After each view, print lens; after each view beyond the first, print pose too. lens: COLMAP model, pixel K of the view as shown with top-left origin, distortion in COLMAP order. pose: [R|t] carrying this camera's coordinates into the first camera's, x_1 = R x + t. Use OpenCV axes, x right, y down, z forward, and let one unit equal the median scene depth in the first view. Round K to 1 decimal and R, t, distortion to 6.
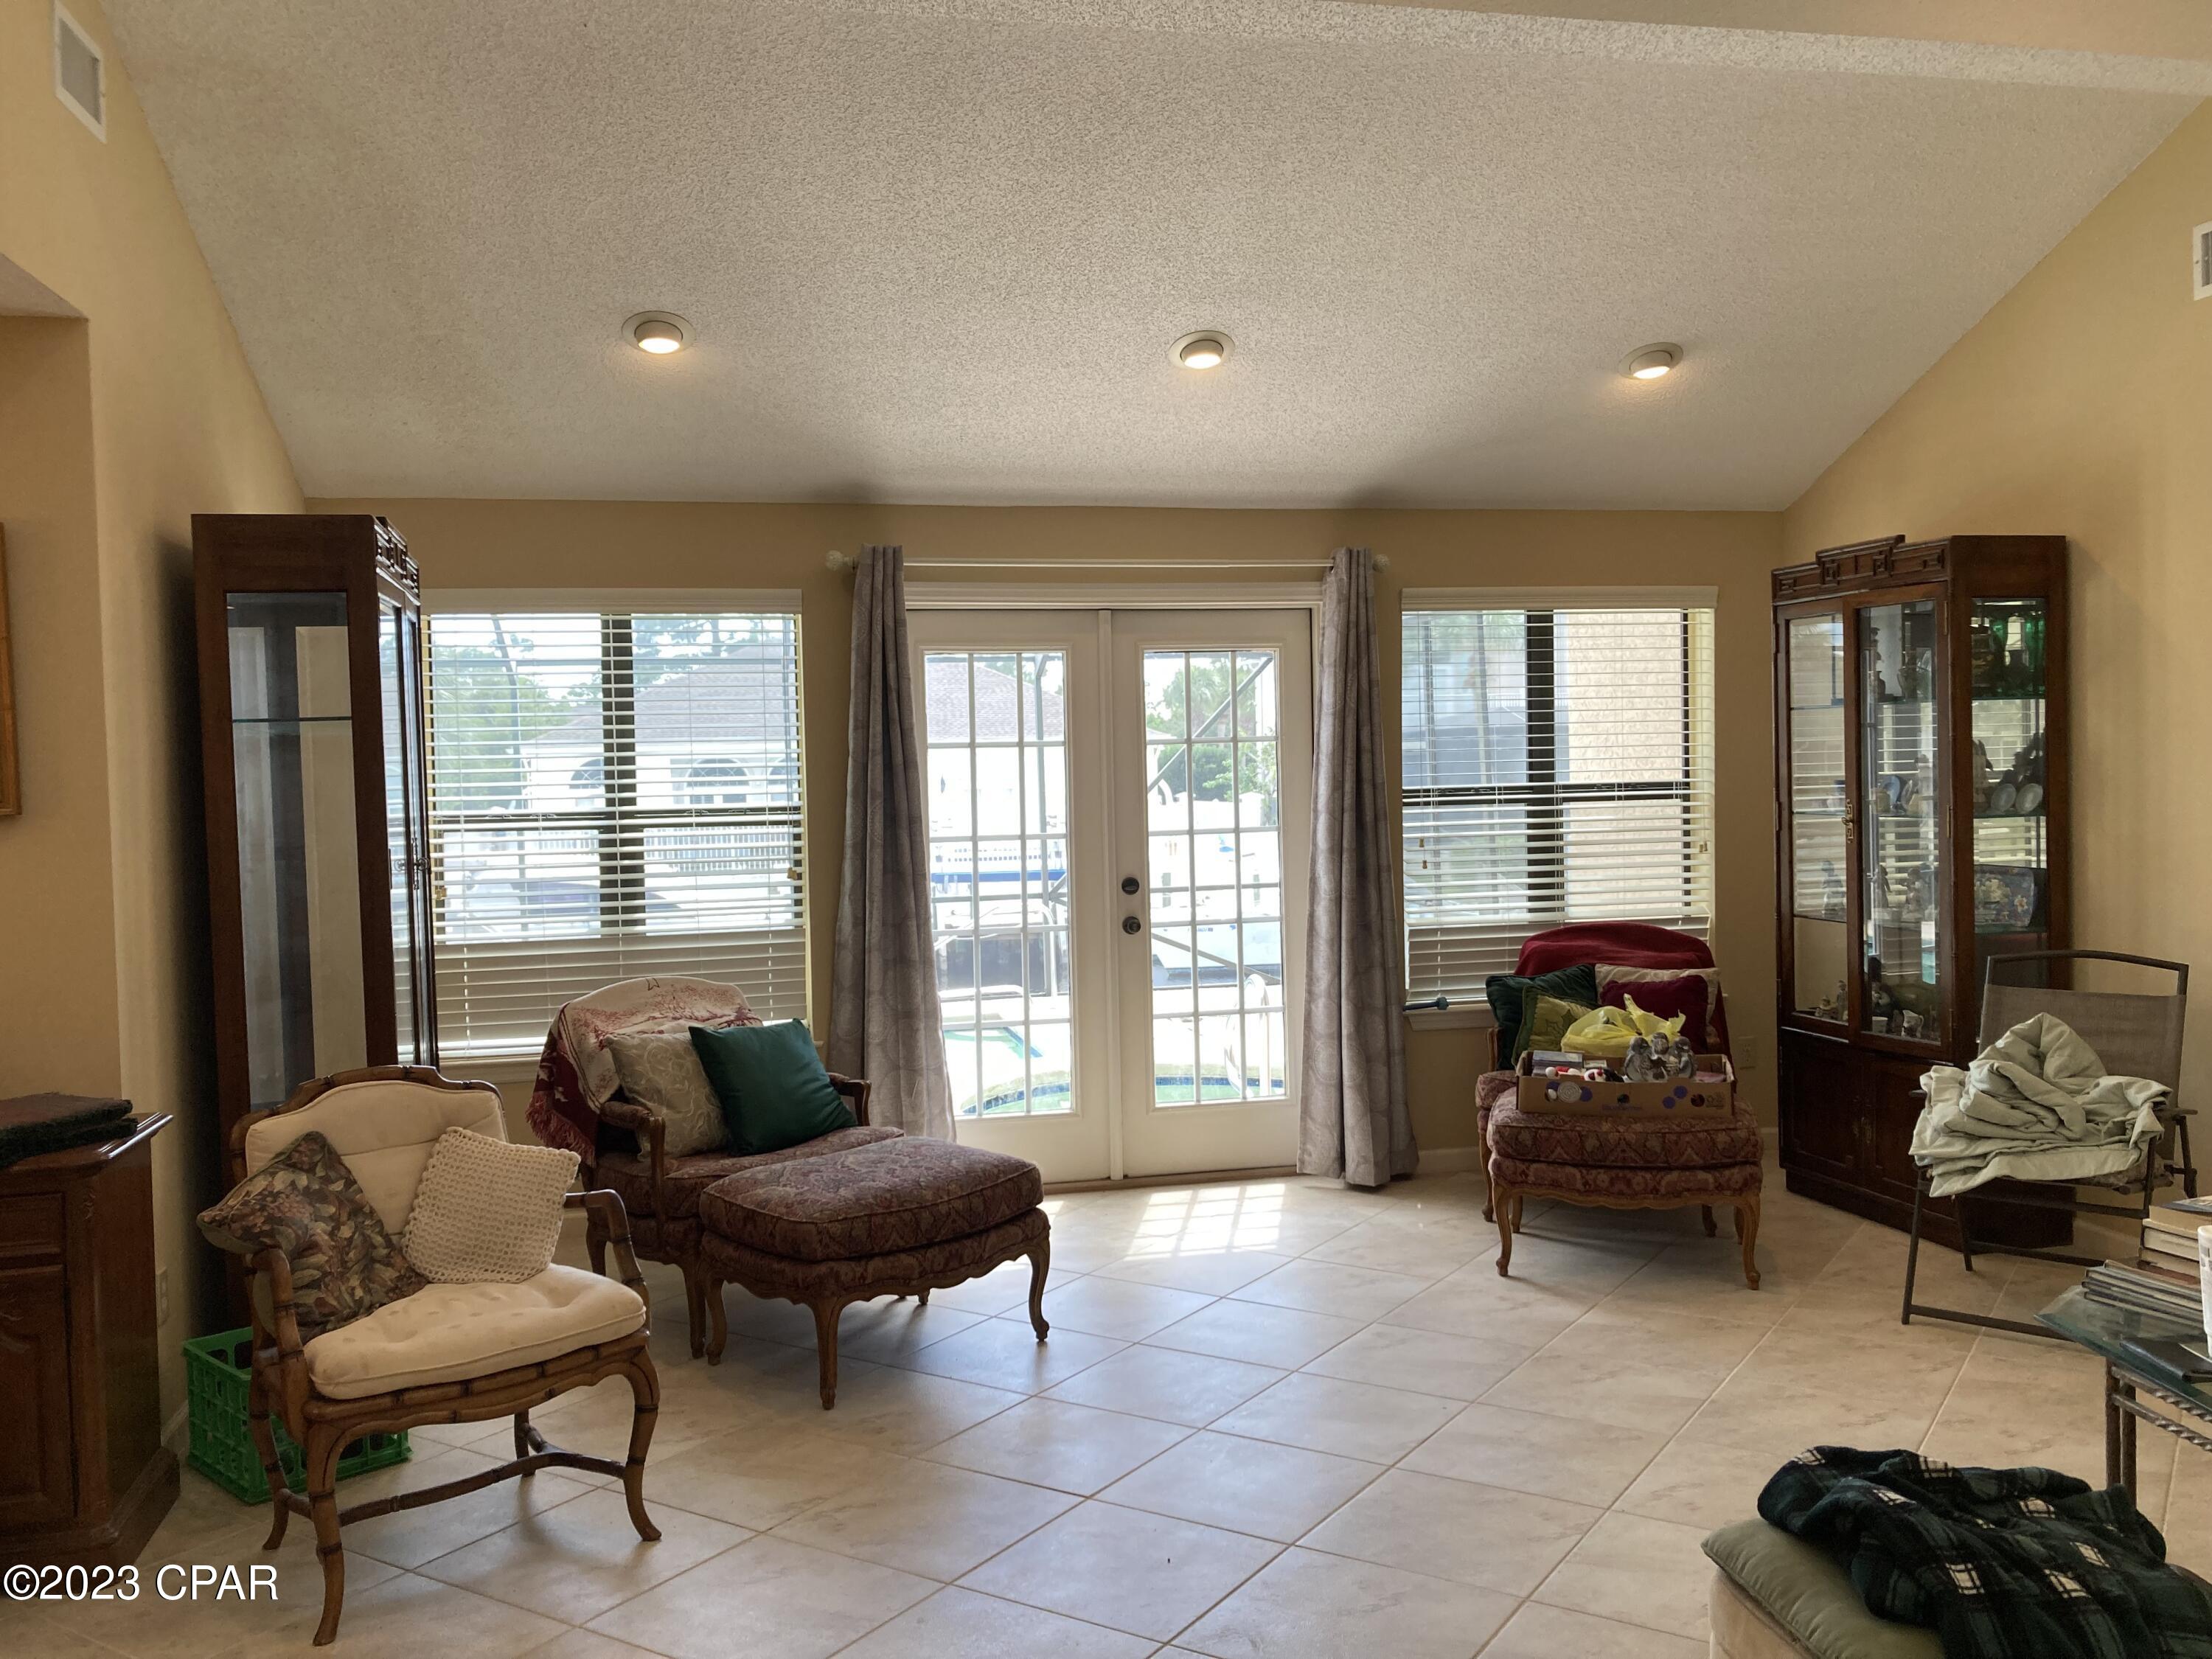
lens RADIAL K [[1801.7, 0, 1101.1], [0, 1801.7, 845.6], [0, 0, 1]] dist [0.049978, -0.054853]
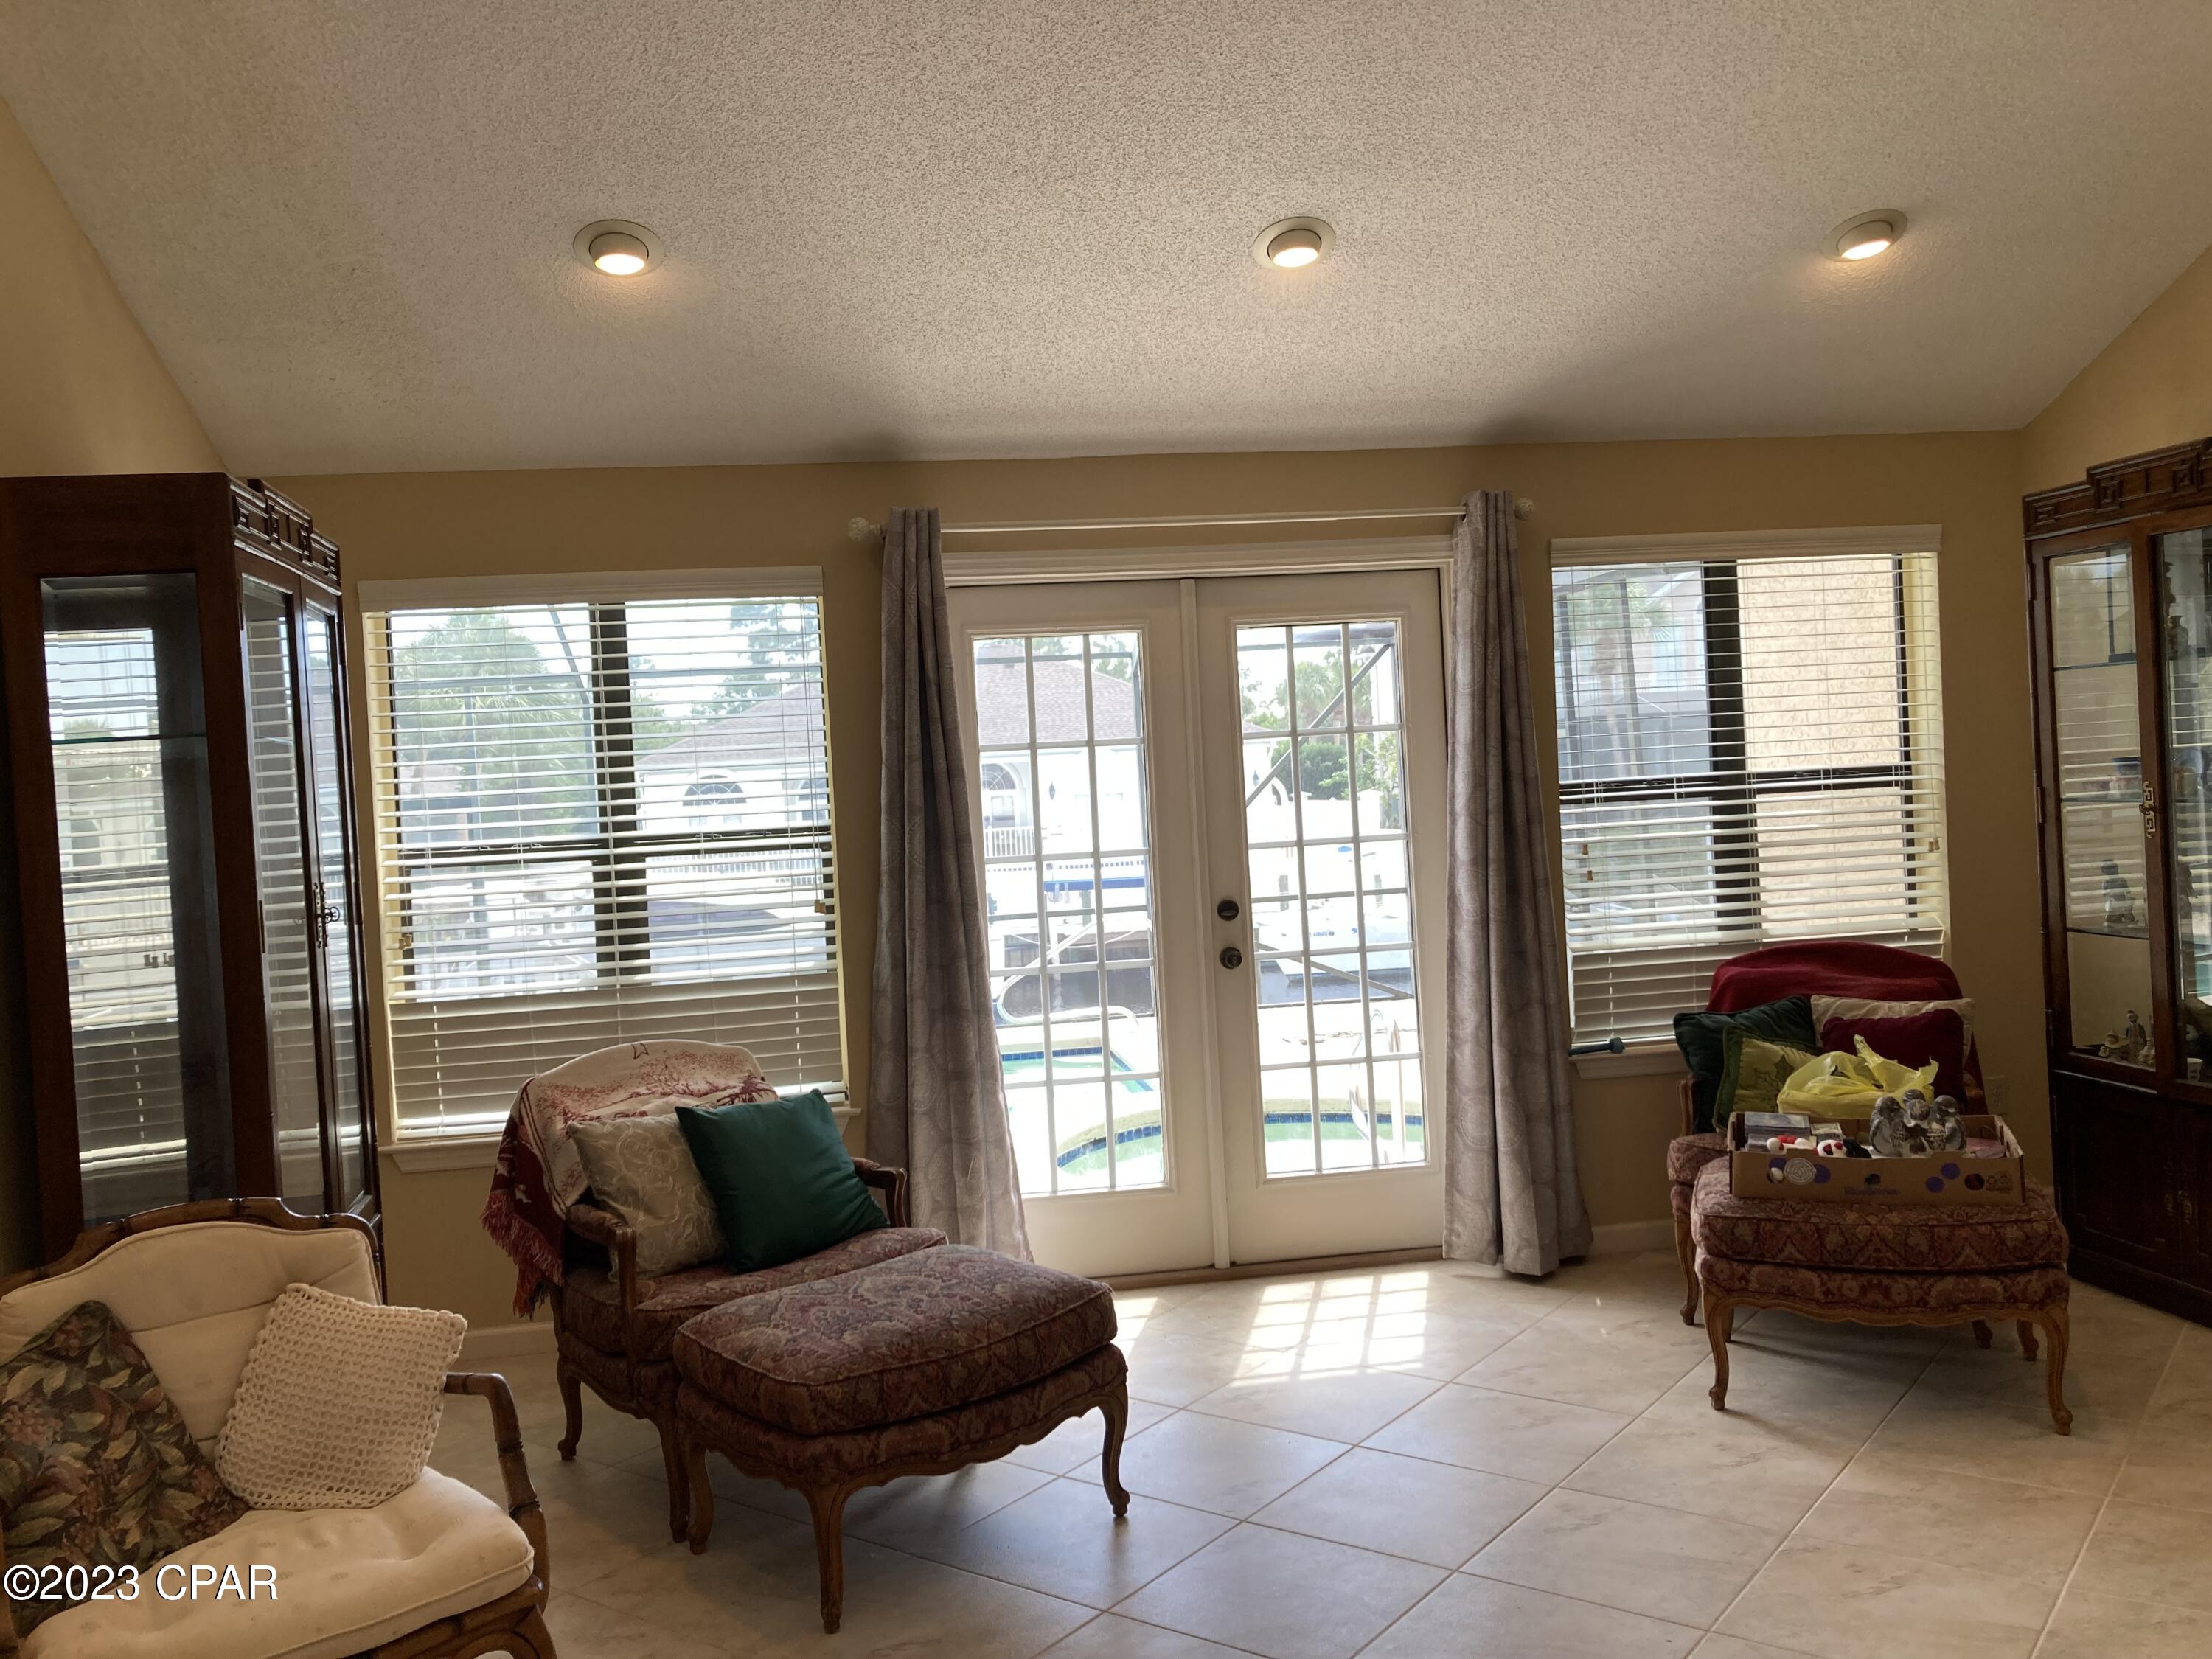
lens RADIAL K [[1801.7, 0, 1111.4], [0, 1801.7, 814.0], [0, 0, 1]] dist [0.049978, -0.054853]
pose [[0.997837, -0.027983, -0.059478, 0.014869], [0.026862, 0.999448, -0.019563, -0.008016], [0.059993, 0.017923, 0.998038, 0.190144]]
